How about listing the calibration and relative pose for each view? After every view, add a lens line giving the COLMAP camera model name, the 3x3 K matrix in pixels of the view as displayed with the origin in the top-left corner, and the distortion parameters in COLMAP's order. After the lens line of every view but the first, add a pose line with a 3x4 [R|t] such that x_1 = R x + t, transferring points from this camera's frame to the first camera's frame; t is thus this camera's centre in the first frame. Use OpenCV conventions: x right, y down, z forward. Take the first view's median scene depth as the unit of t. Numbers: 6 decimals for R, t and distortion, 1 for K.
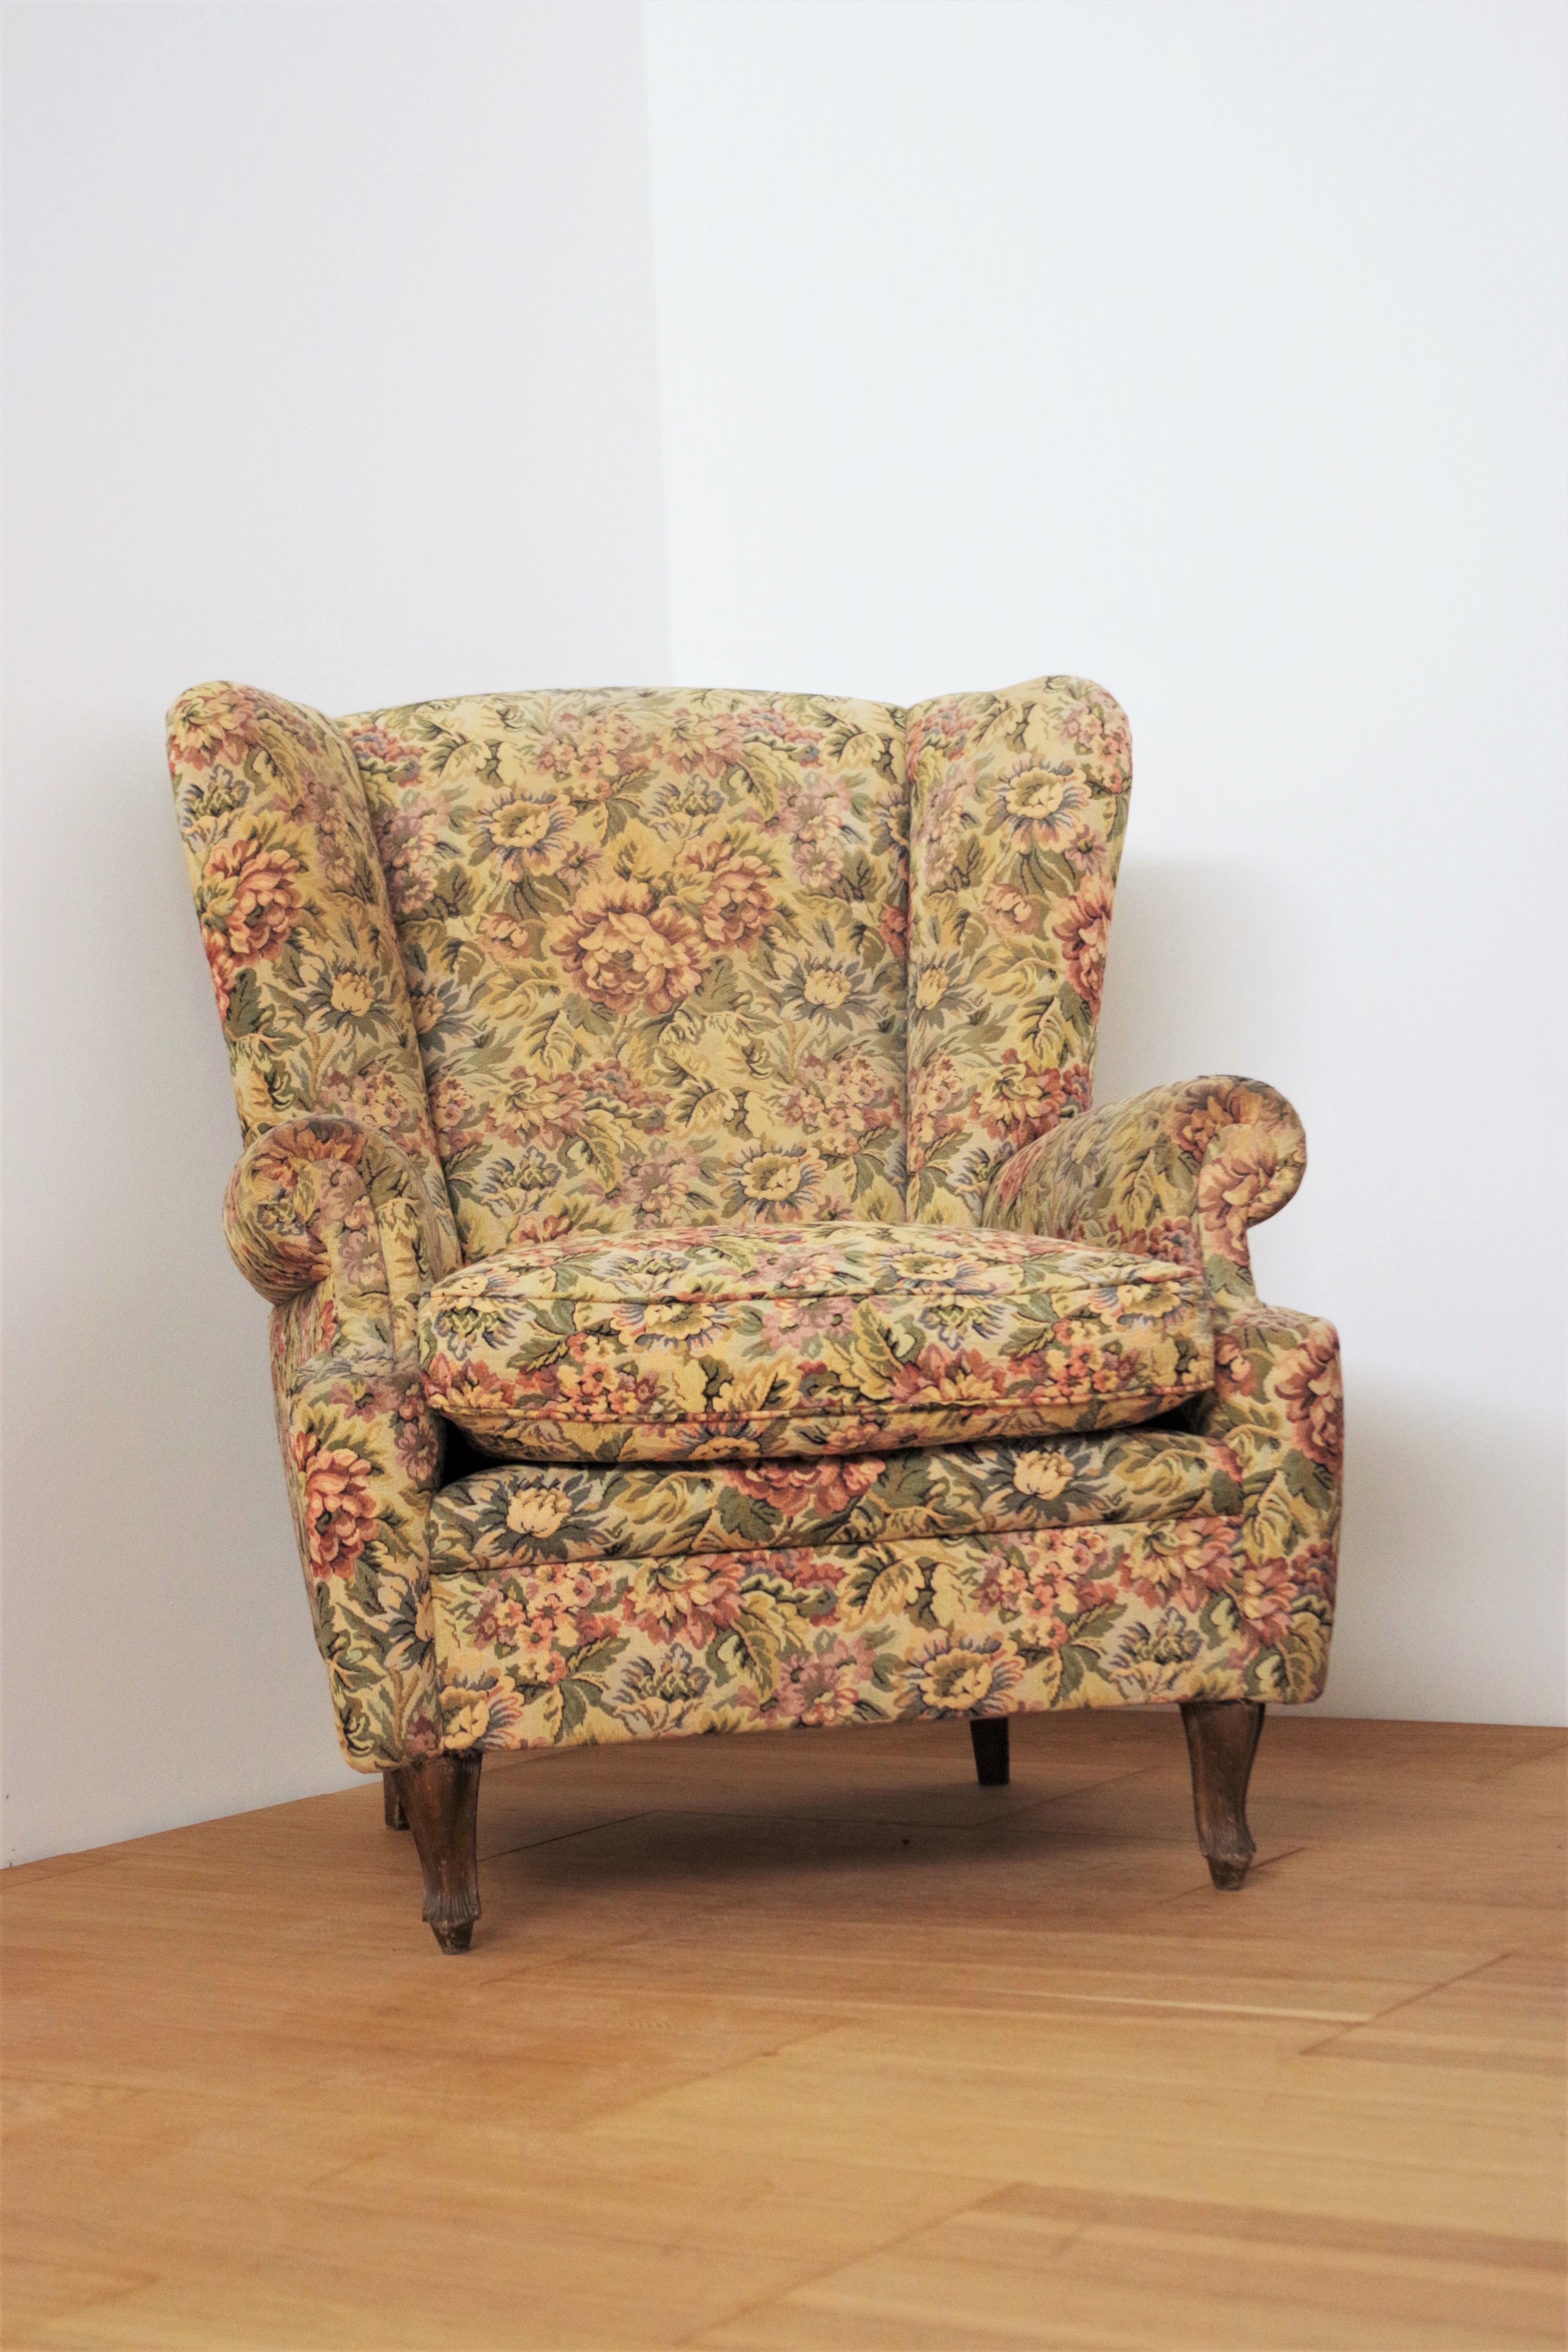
lens RADIAL K [[4079.1, 0, 771.5], [0, 4079.1, 1189.3], [0, 0, 1]] dist [0.006276, 0.000000]
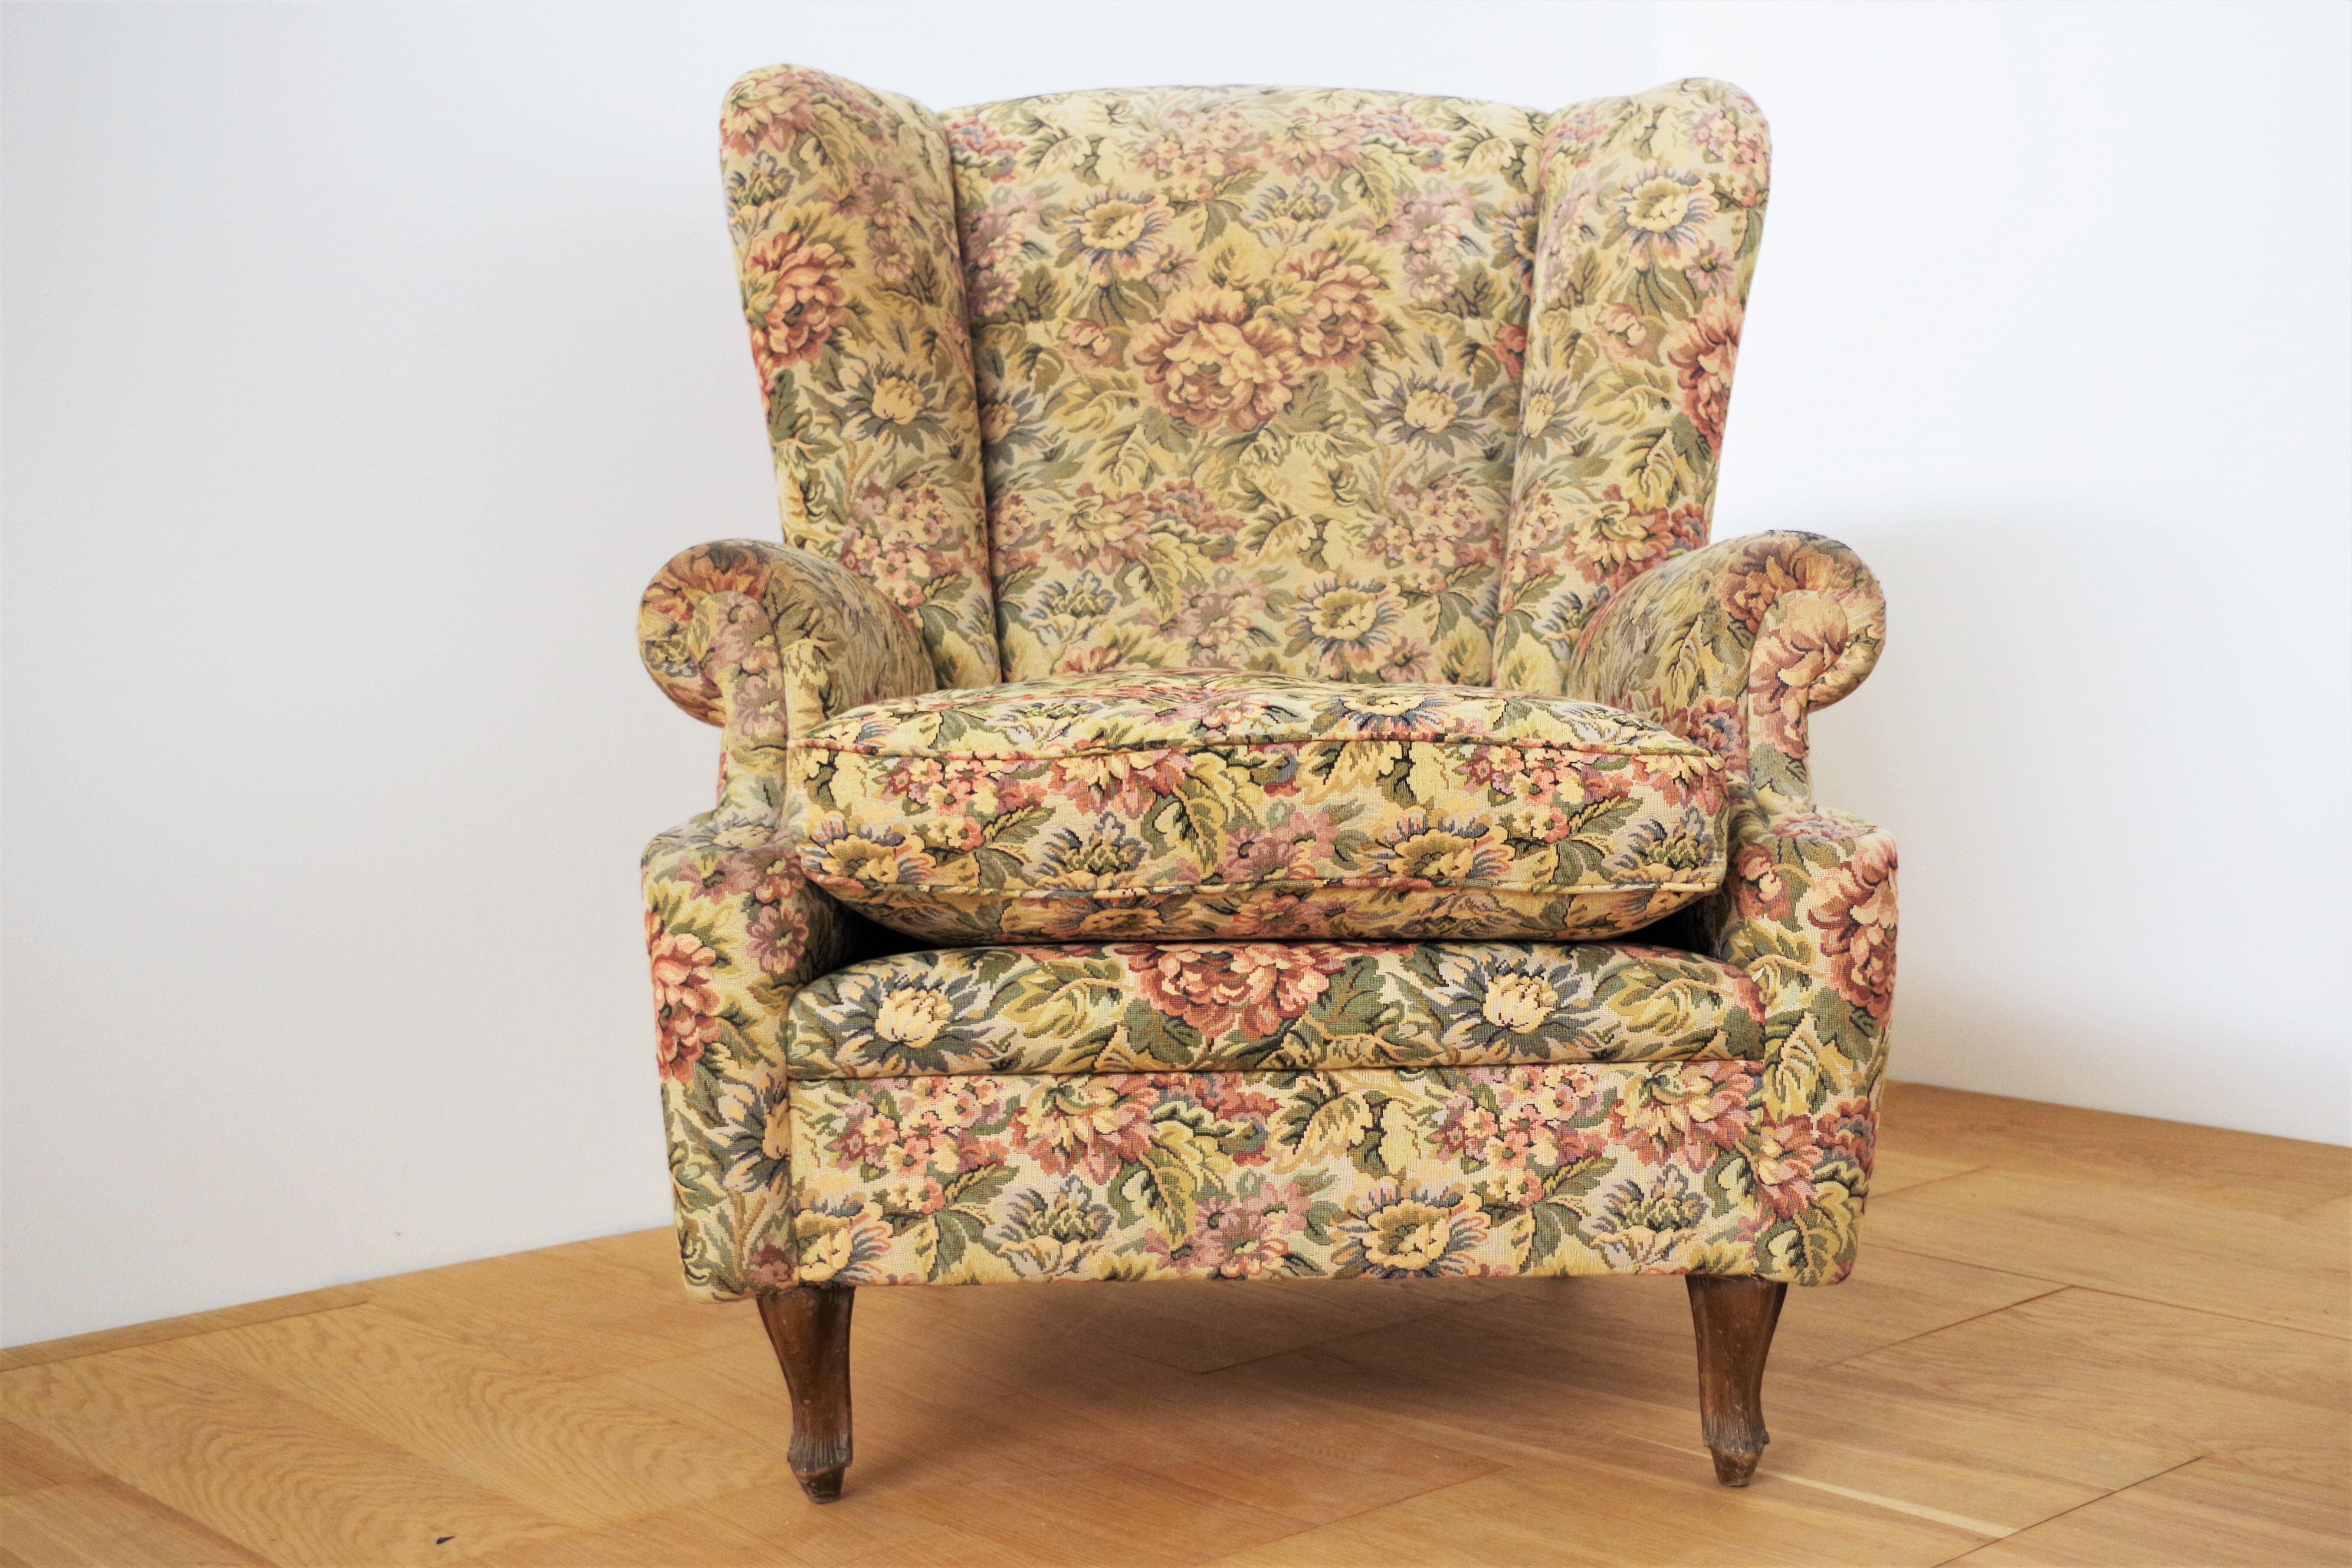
lens RADIAL K [[3087.5, 0, 1291.9], [0, 3087.5, 699.9], [0, 0, 1]] dist [-0.045603, 0.000000]
pose [[0.987337, 0.048234, -0.151125, 0.107534], [-0.040302, 0.997666, 0.055116, -0.024427], [0.153431, -0.048327, 0.986977, 0.347330]]
